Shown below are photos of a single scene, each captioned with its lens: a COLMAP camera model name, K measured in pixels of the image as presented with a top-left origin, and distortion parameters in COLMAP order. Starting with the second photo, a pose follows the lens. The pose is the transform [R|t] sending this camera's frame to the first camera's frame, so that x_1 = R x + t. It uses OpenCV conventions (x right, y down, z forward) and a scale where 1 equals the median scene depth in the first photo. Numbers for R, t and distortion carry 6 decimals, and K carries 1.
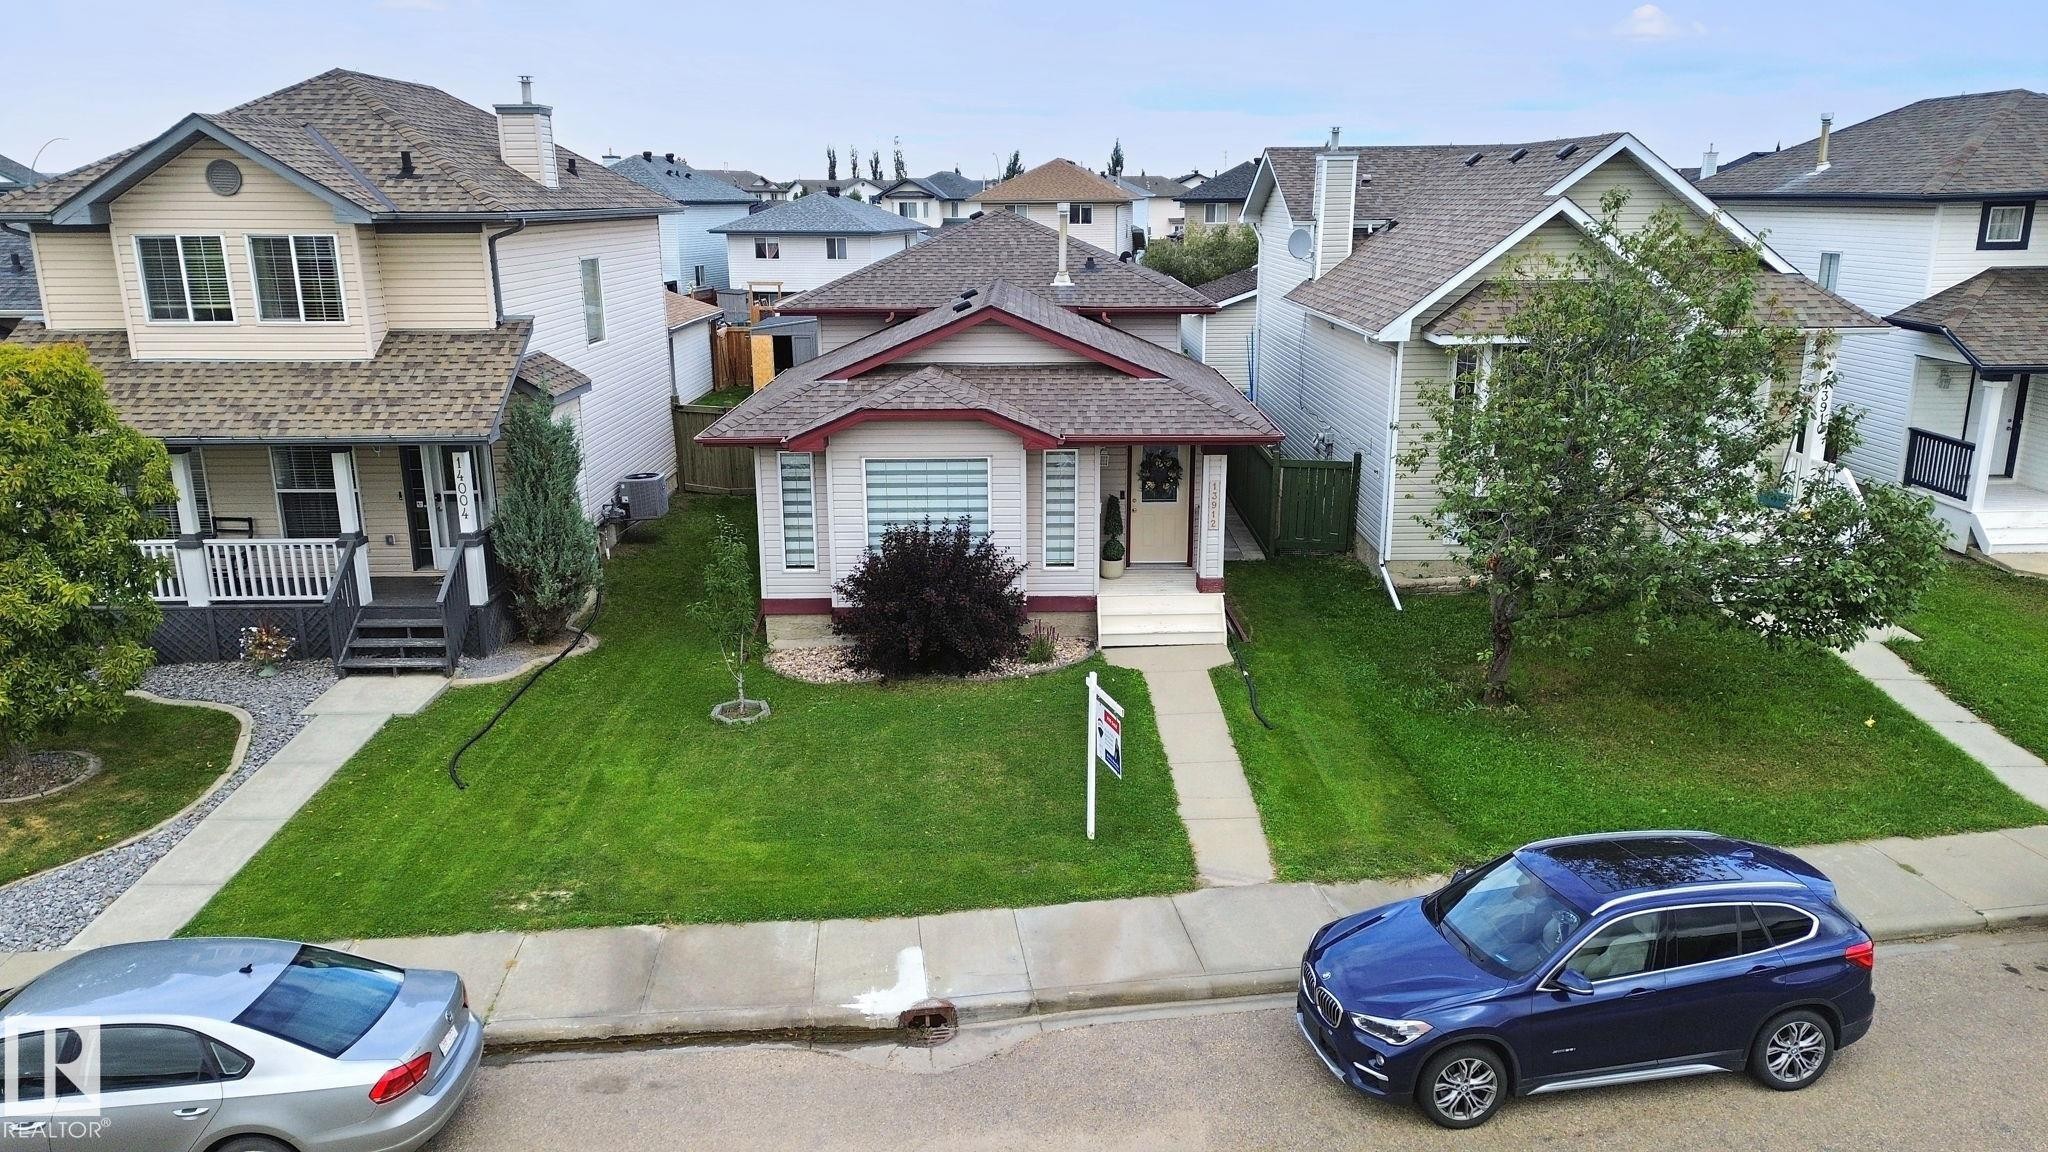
lens RADIAL K [[1418.1, 0, 1032.3], [0, 1418.1, 620.4], [0, 0, 1]] dist [0.092406, -0.096310]
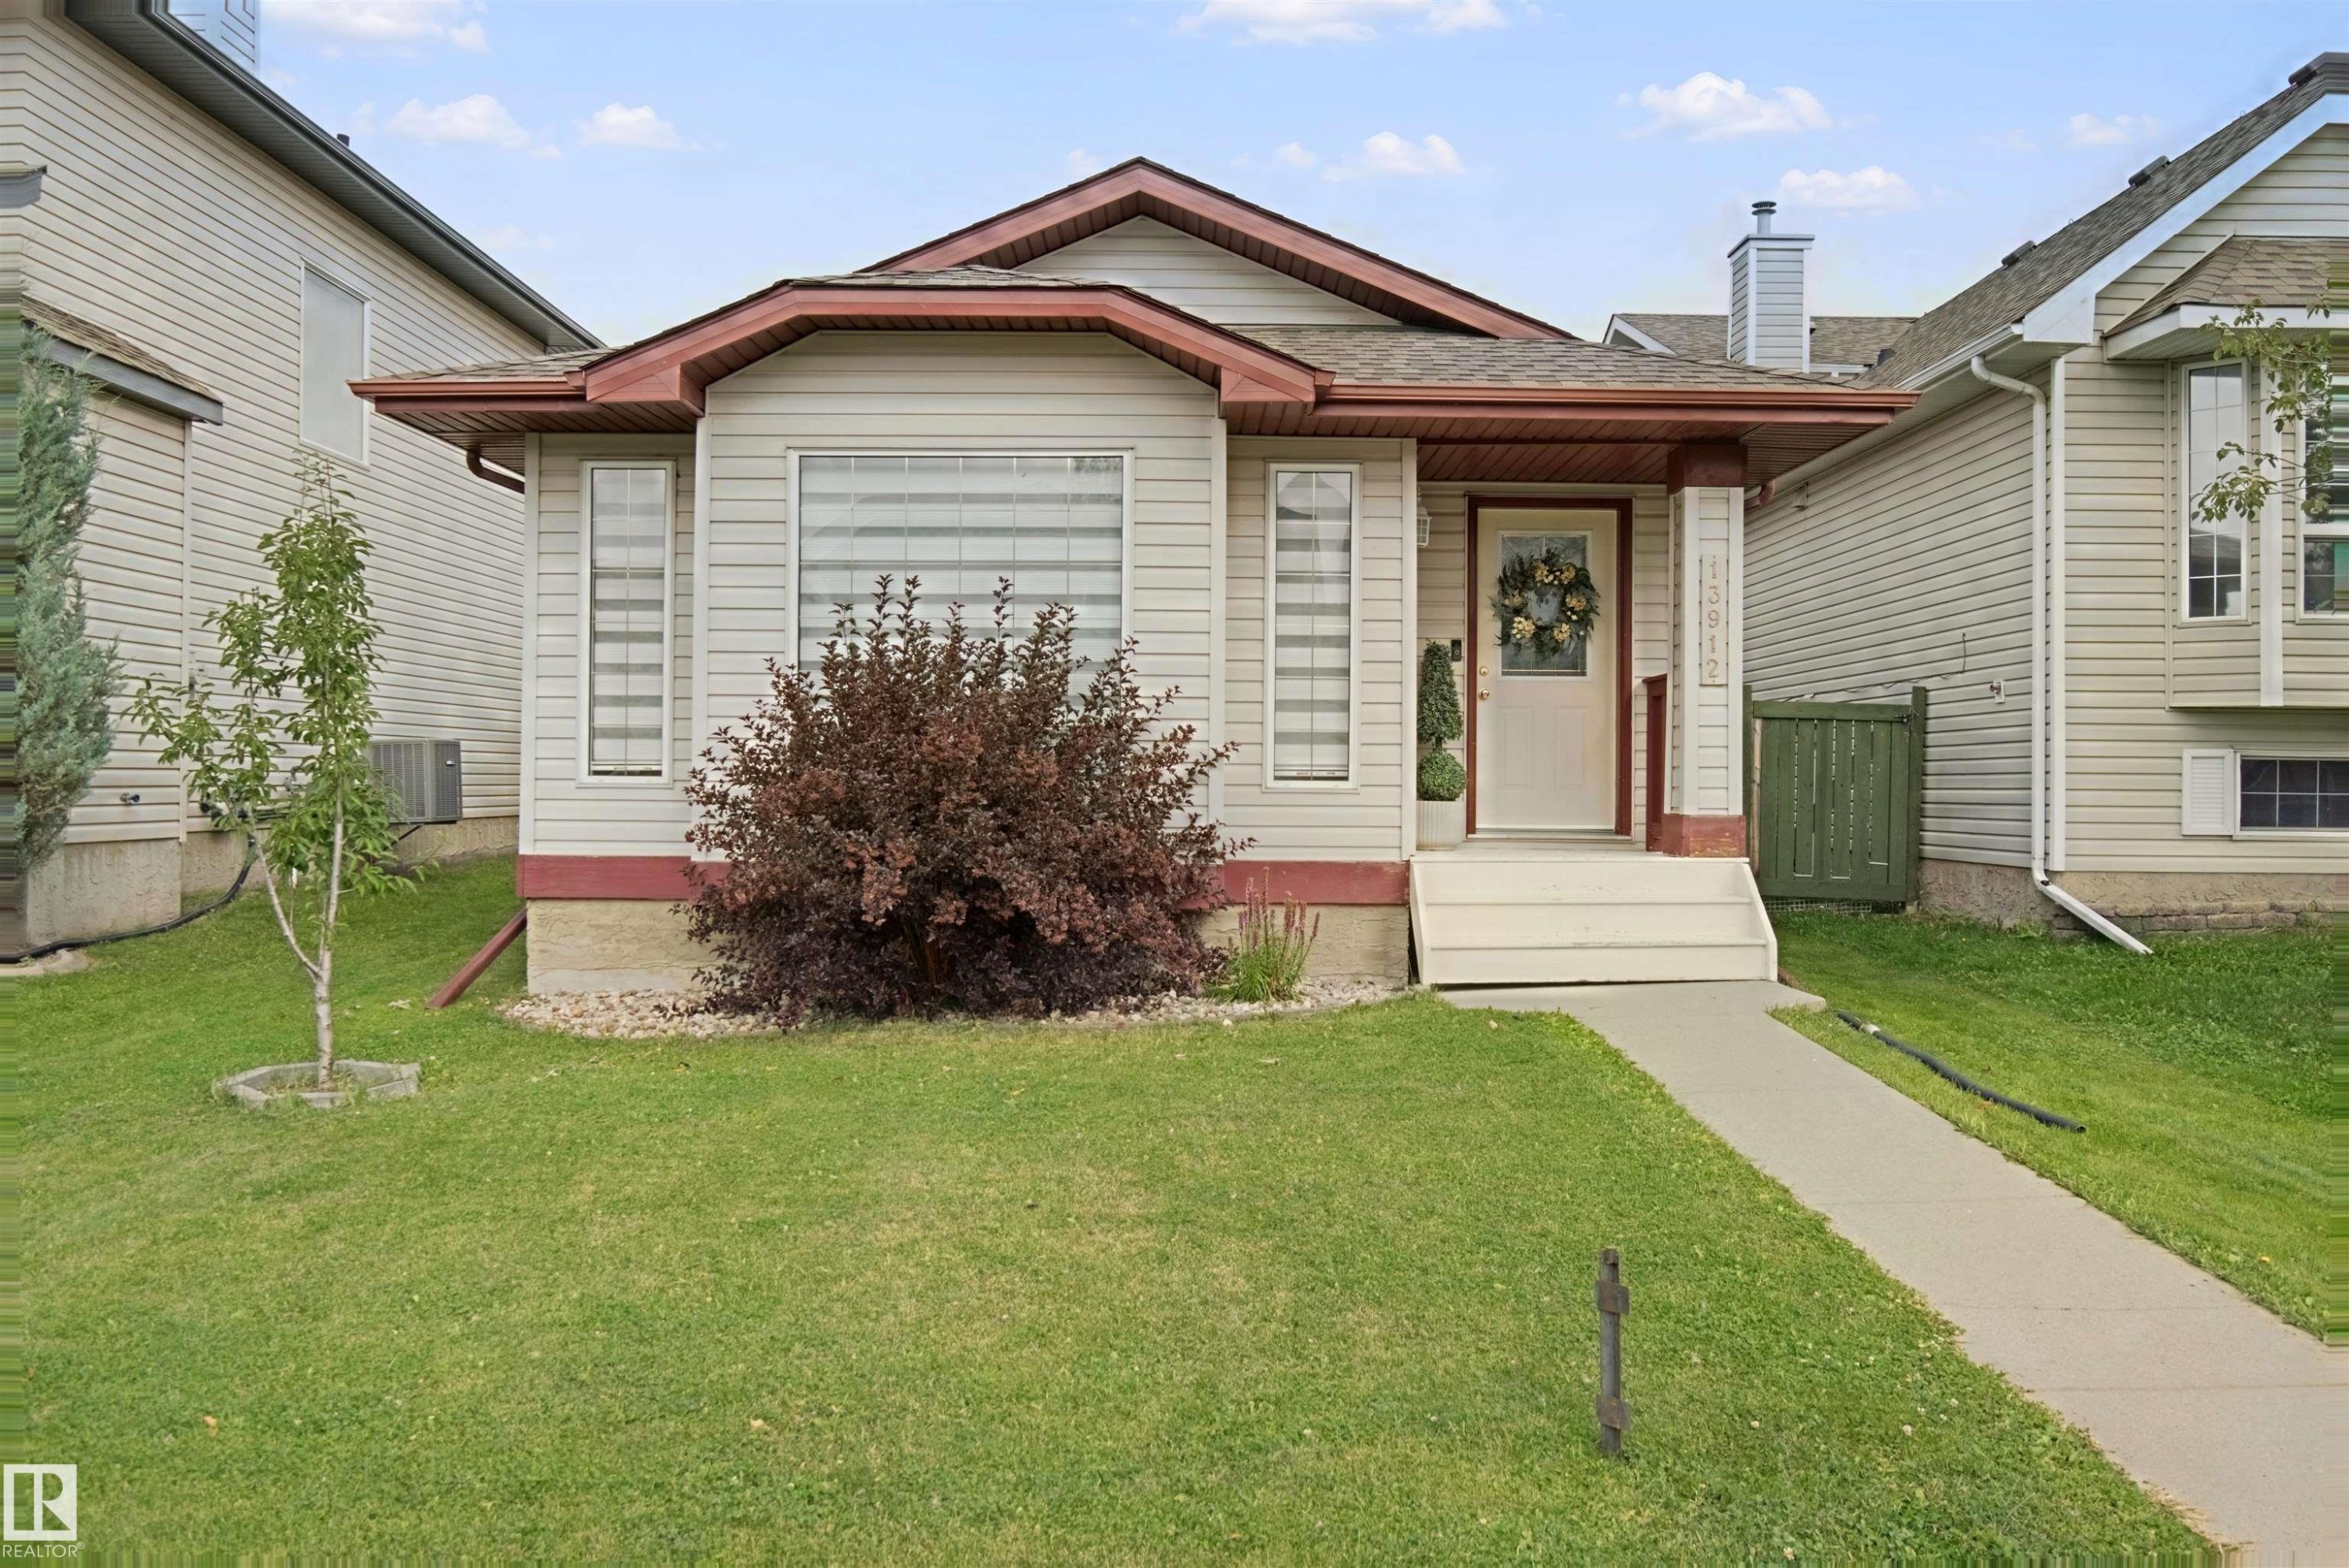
lens RADIAL K [[1785.7, 0, 1174.5], [0, 1785.7, 784.0], [0, 0, 1]] dist [-0.038605, 0.000786]
pose [[0.999899, 0.010417, -0.009641, -0.012253], [-0.012733, 0.958440, -0.285011, 0.101368], [0.006272, 0.285105, 0.958476, 0.564456]]
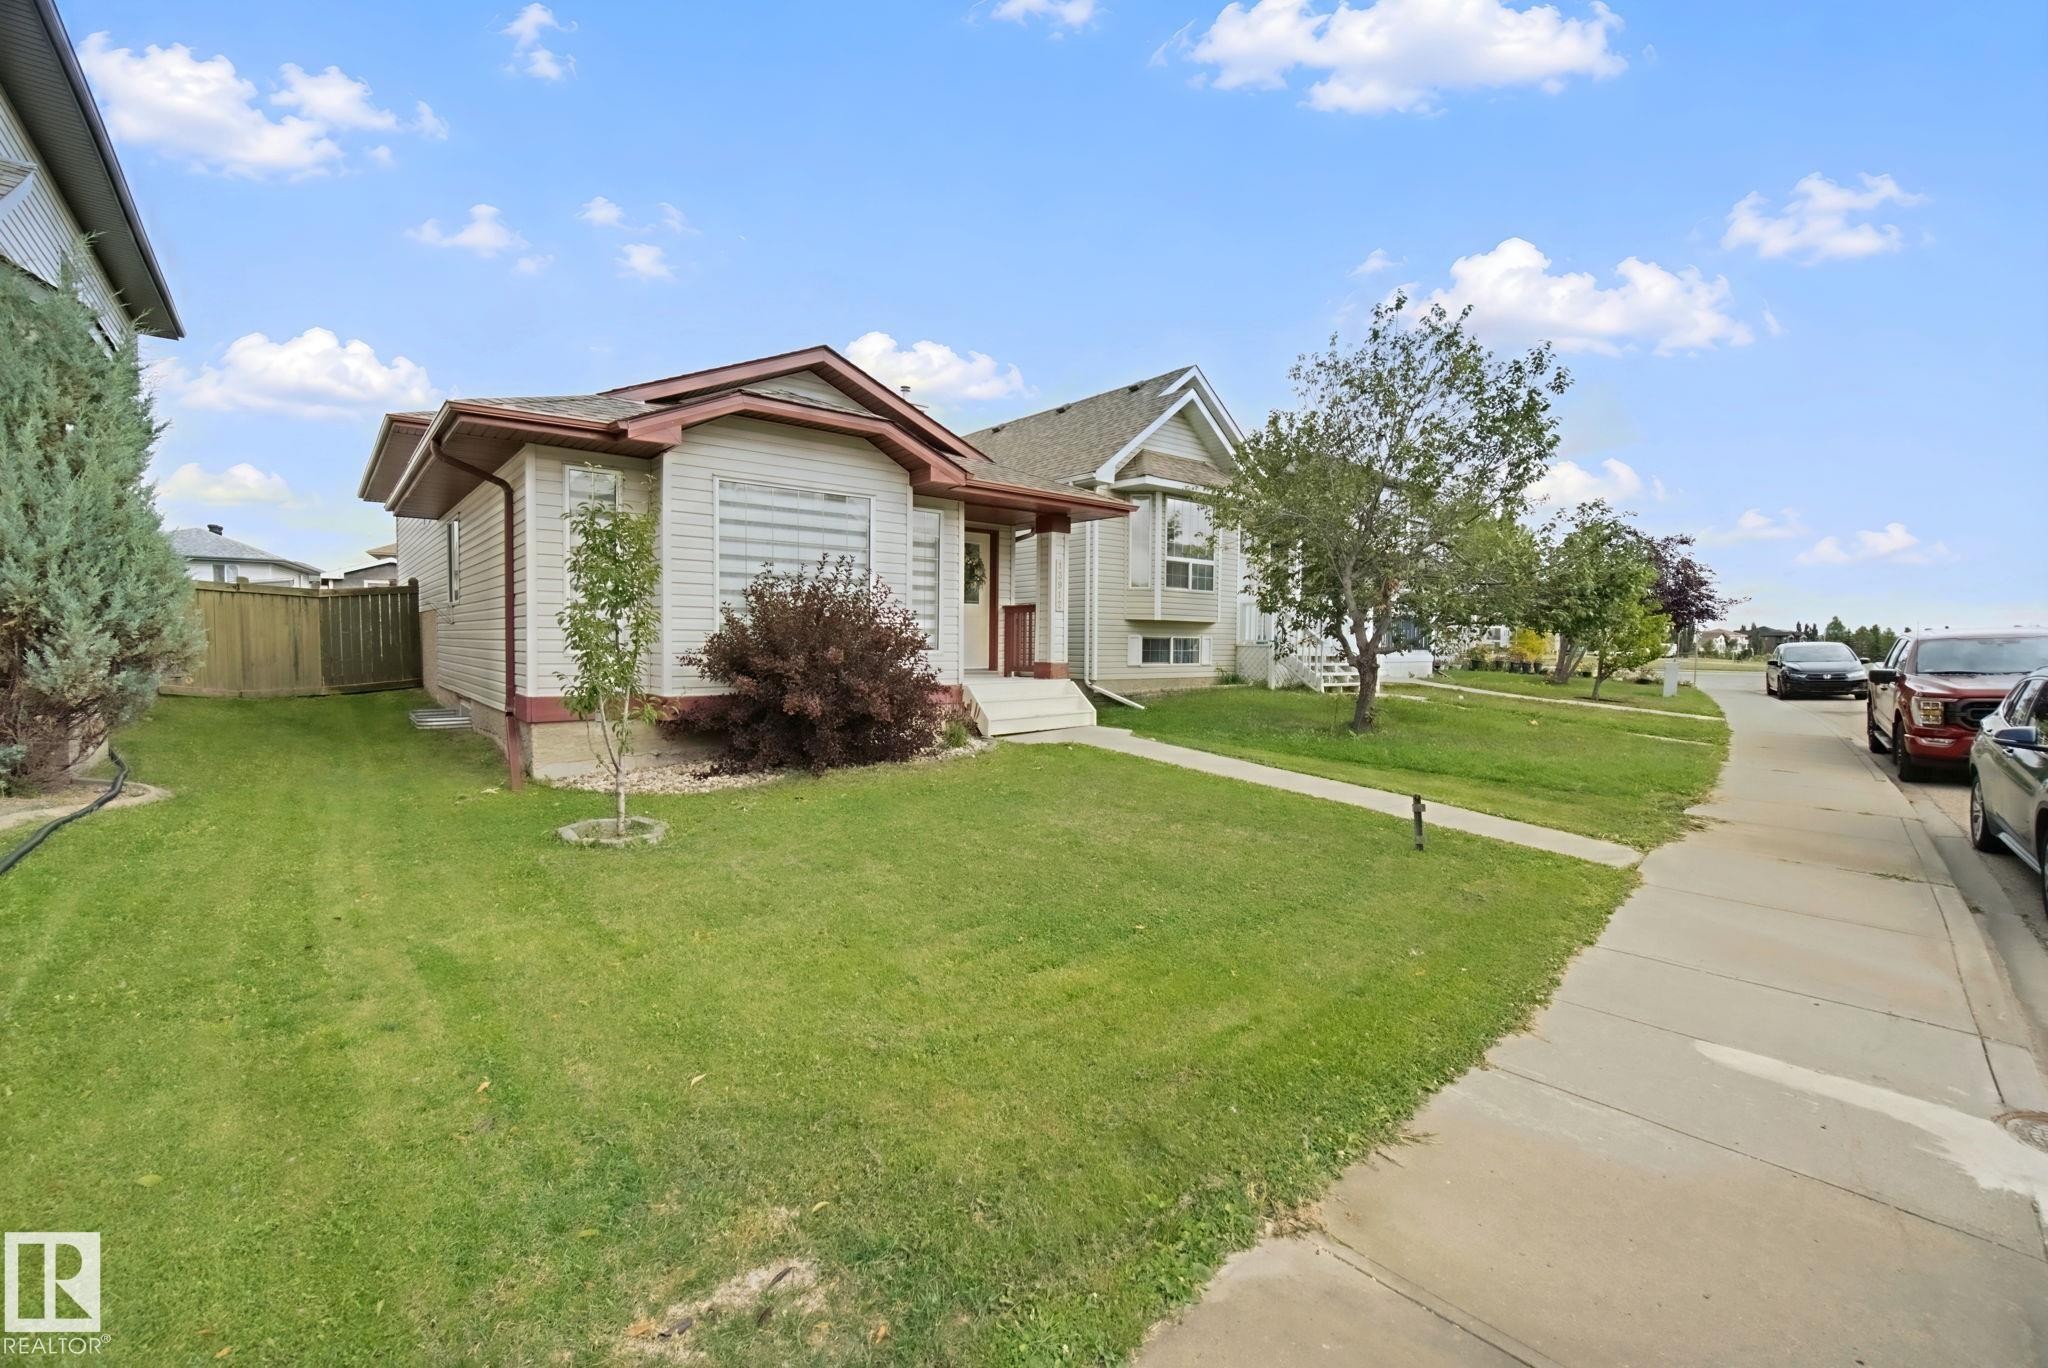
lens RADIAL K [[876.4, 0, 1024.0], [0, 876.4, 684.0], [0, 0, 1]] dist [-0.001354, -0.000178]
pose [[0.780347, -0.020215, 0.625020, -0.270390], [0.169652, 0.968837, -0.180479, 0.089666], [-0.601894, 0.246872, 0.759459, 0.589177]]
